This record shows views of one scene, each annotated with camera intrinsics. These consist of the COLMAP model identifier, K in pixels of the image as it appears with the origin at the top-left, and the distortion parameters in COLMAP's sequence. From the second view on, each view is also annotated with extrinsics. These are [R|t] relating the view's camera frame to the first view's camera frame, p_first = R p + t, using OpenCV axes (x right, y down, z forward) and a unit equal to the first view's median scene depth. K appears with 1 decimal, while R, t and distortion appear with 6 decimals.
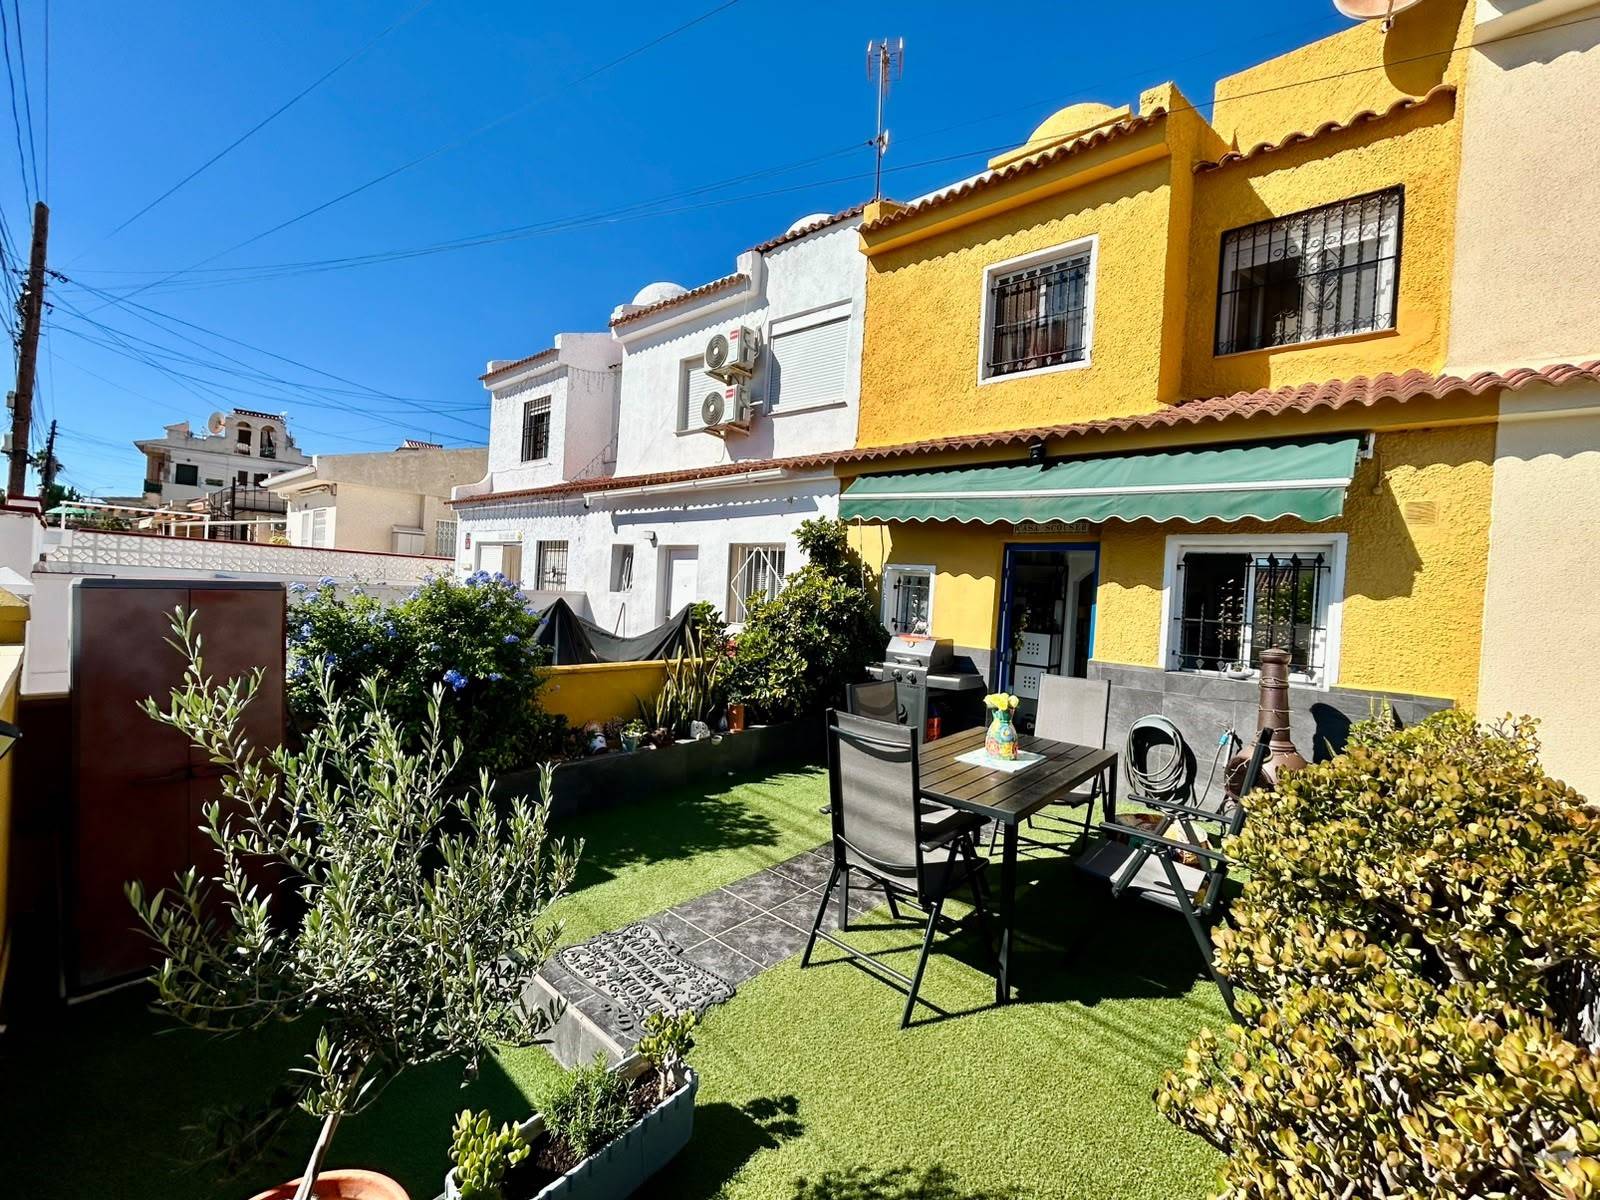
lens RADIAL K [[648.5, 0, 830.9], [0, 648.5, 592.0], [0, 0, 1]] dist [-0.000795, 0.000741]
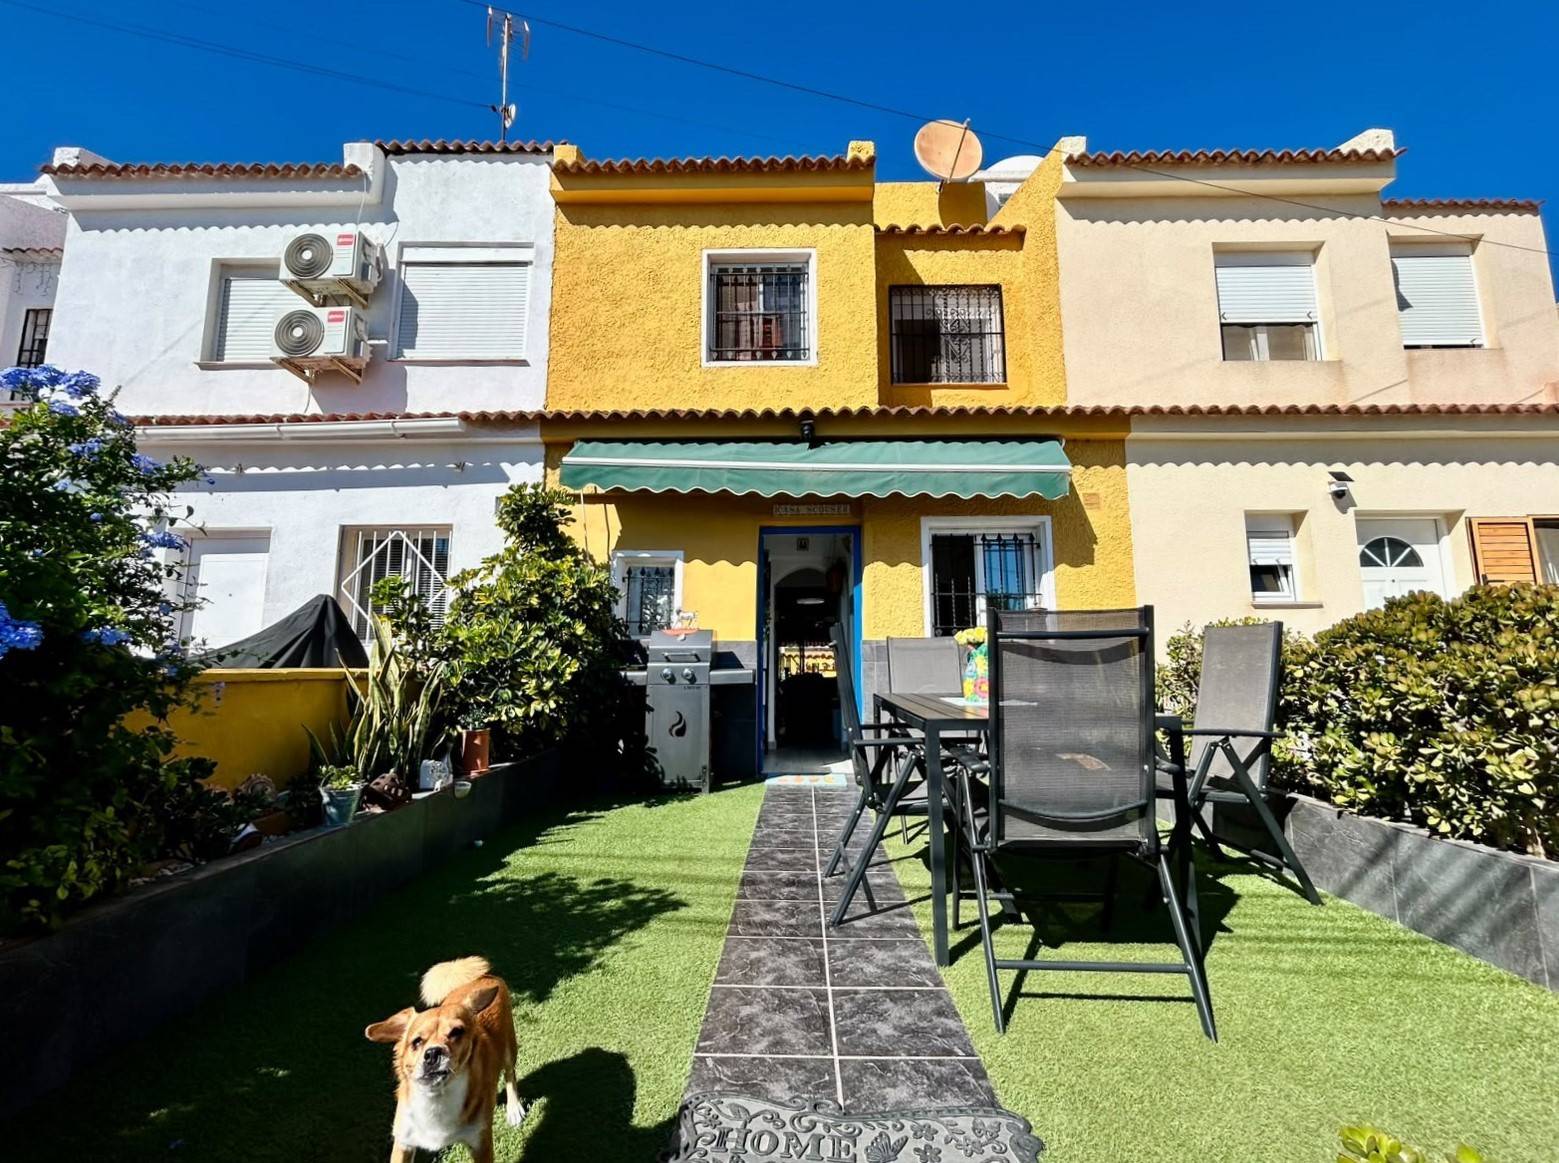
lens RADIAL K [[631.9, 0, 773.7], [0, 631.9, 580.9], [0, 0, 1]] dist [-0.000795, 0.000741]
pose [[0.783217, 0.023456, 0.621305, -0.263593], [0.053903, 0.992964, -0.105438, 0.093741], [-0.619407, 0.116071, 0.776442, 0.280420]]
